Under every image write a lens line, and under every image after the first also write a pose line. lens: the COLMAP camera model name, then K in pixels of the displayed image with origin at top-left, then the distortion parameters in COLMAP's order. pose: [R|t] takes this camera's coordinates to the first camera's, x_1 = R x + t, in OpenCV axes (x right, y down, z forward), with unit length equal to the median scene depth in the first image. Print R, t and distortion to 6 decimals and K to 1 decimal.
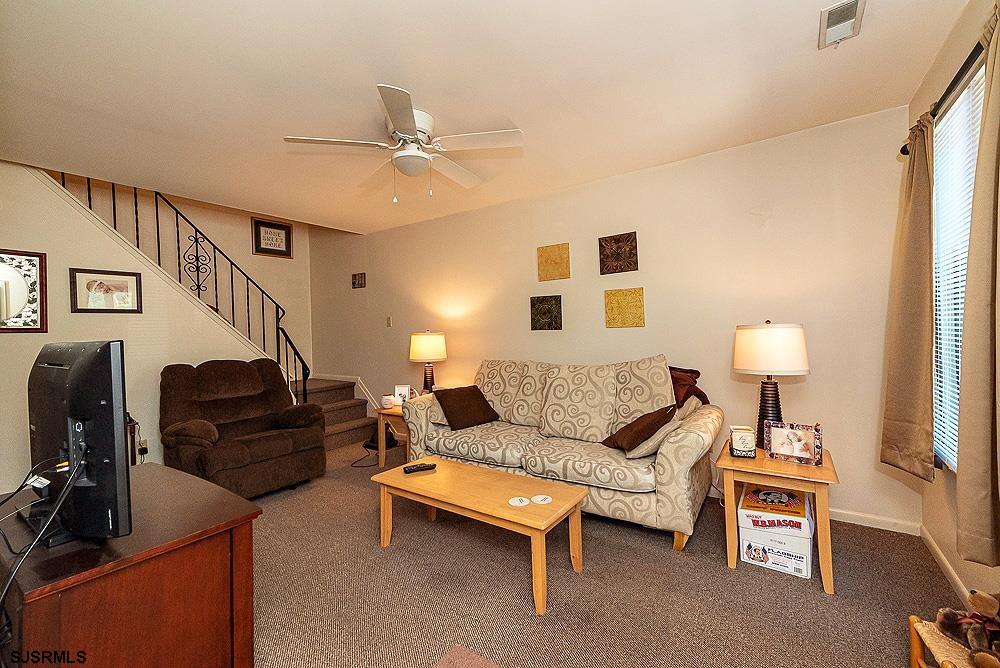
lens RADIAL K [[430.5, 0, 513.2], [0, 430.5, 324.6], [0, 0, 1]] dist [0.017233, 0.001261]
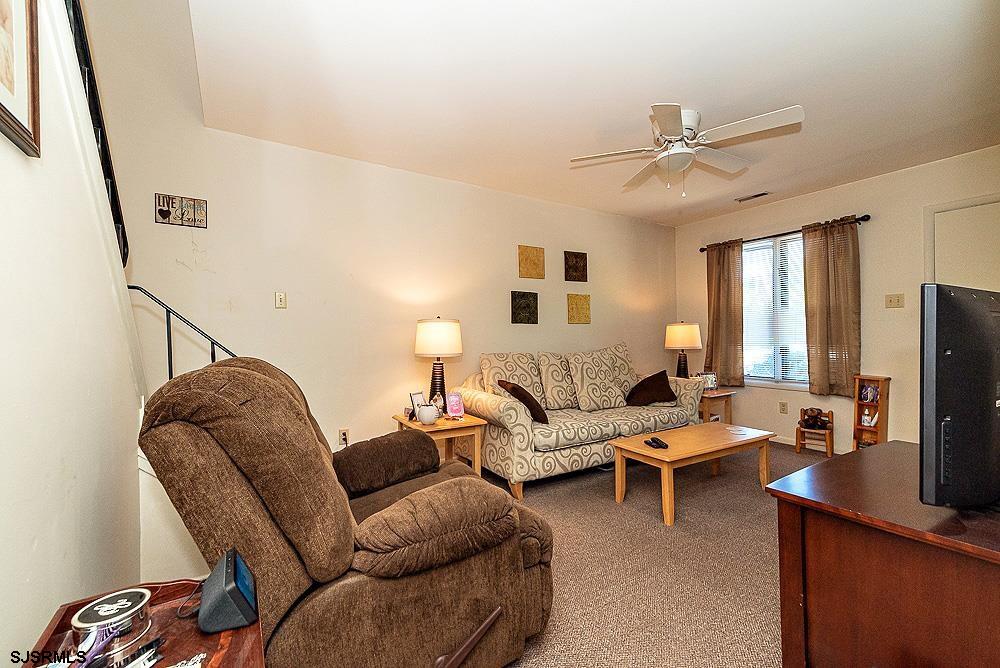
lens RADIAL K [[430.5, 0, 496.5], [0, 430.5, 335.1], [0, 0, 1]] dist [0.017233, 0.001261]
pose [[0.392205, -0.002703, 0.919874, -1.007697], [-0.041336, 0.998934, 0.020560, 0.024465], [-0.918948, -0.046088, 0.391675, 0.671394]]
